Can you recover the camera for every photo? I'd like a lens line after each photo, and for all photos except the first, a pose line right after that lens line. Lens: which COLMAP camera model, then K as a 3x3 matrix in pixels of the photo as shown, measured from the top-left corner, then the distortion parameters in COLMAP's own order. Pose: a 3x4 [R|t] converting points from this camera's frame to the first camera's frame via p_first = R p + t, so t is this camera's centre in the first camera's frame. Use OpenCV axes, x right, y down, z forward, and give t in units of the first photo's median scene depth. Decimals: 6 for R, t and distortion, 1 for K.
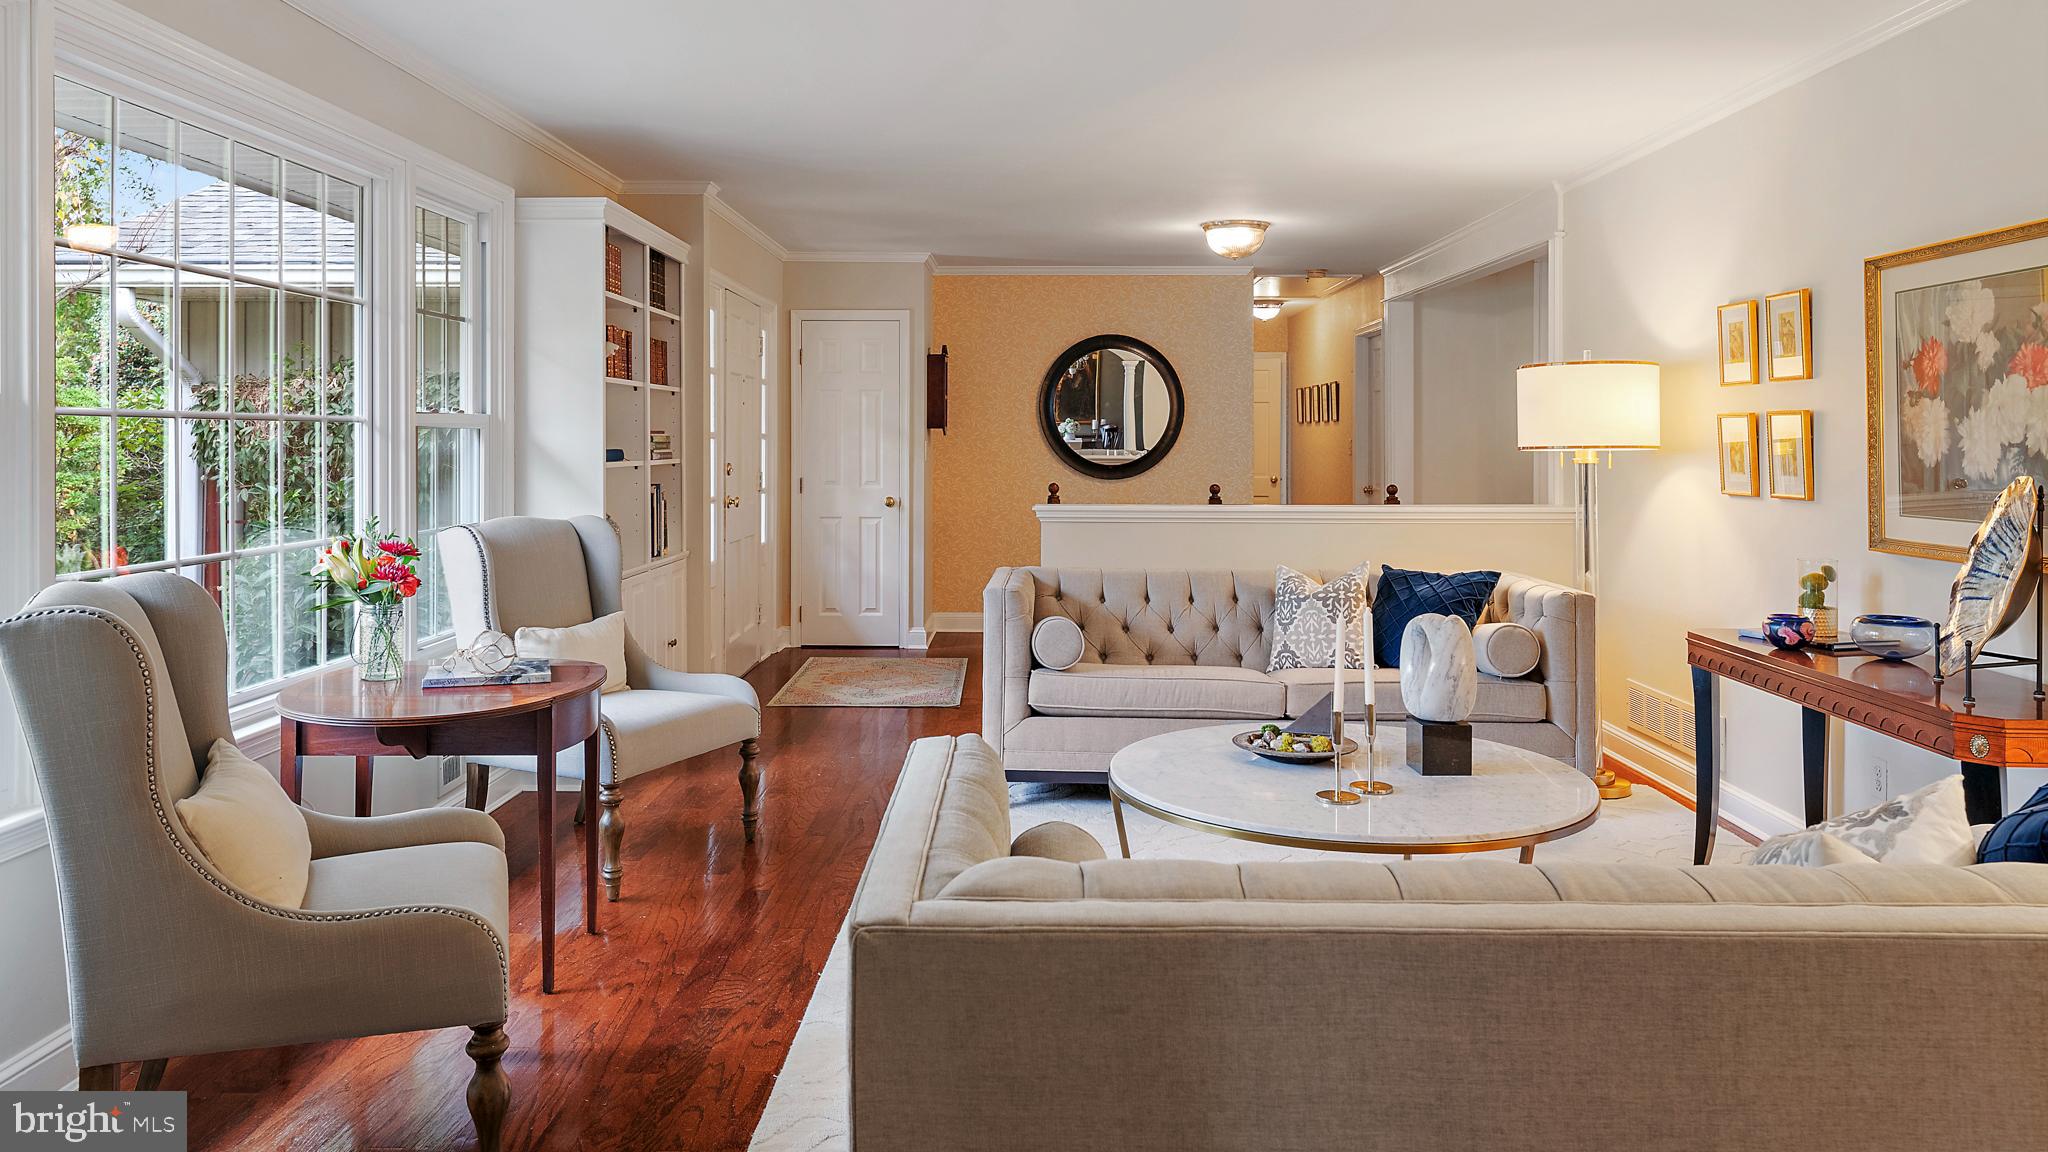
lens RADIAL K [[1415.9, 0, 1024.0], [0, 1415.9, 576.0], [0, 0, 1]] dist [0.003336, 0.000755]
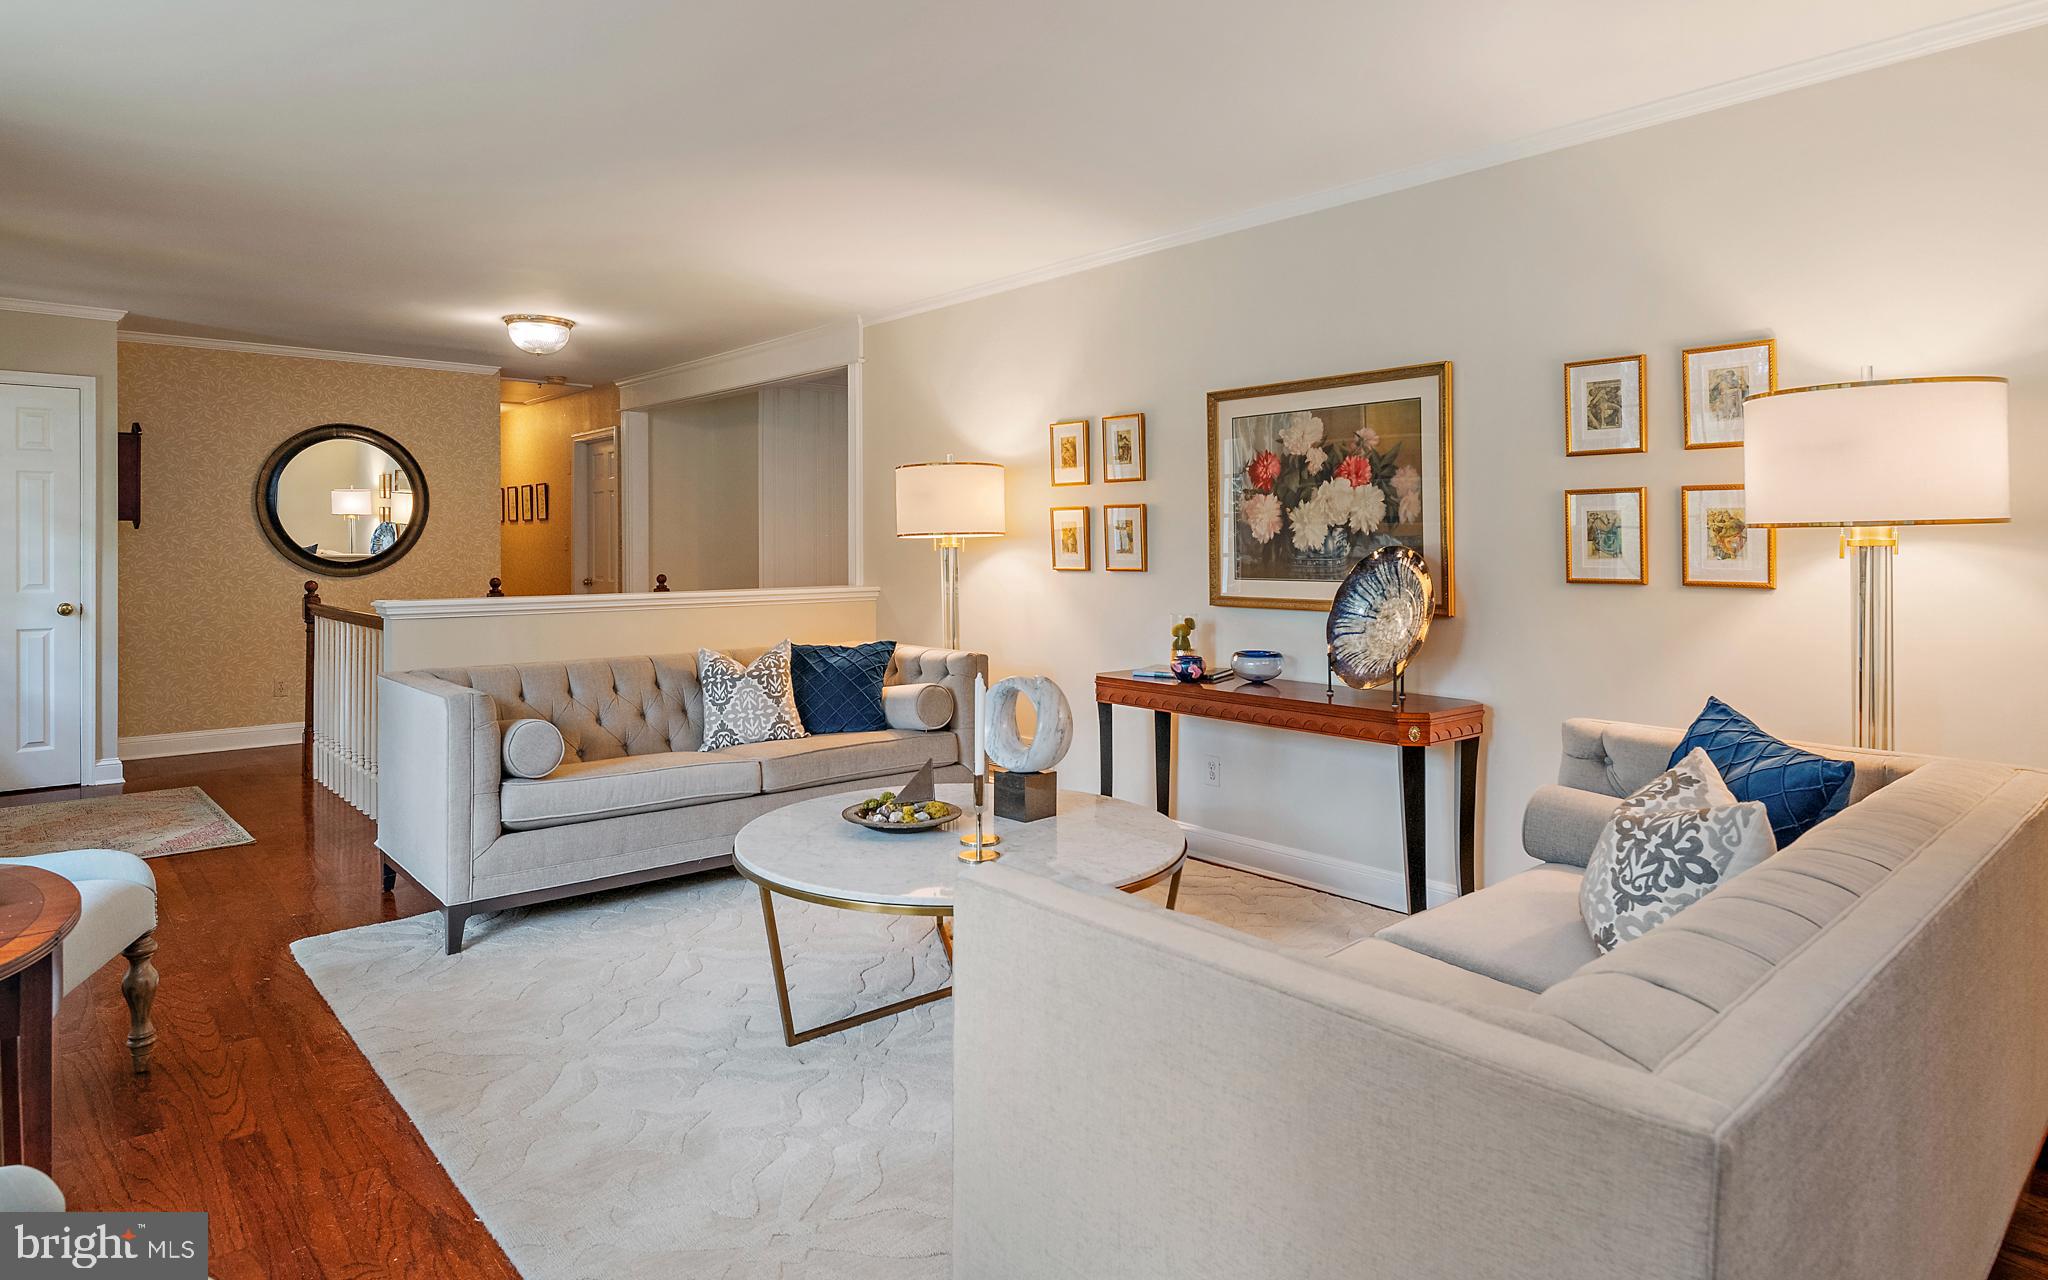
lens RADIAL K [[1146.5, 0, 1024.7], [0, 1146.5, 616.5], [0, 0, 1]] dist [-0.002892, -0.000035]
pose [[0.738634, -0.046399, 0.672507, -0.231434], [0.068520, 0.997629, -0.006427, -0.010201], [-0.670615, 0.050828, 0.740062, 0.246419]]
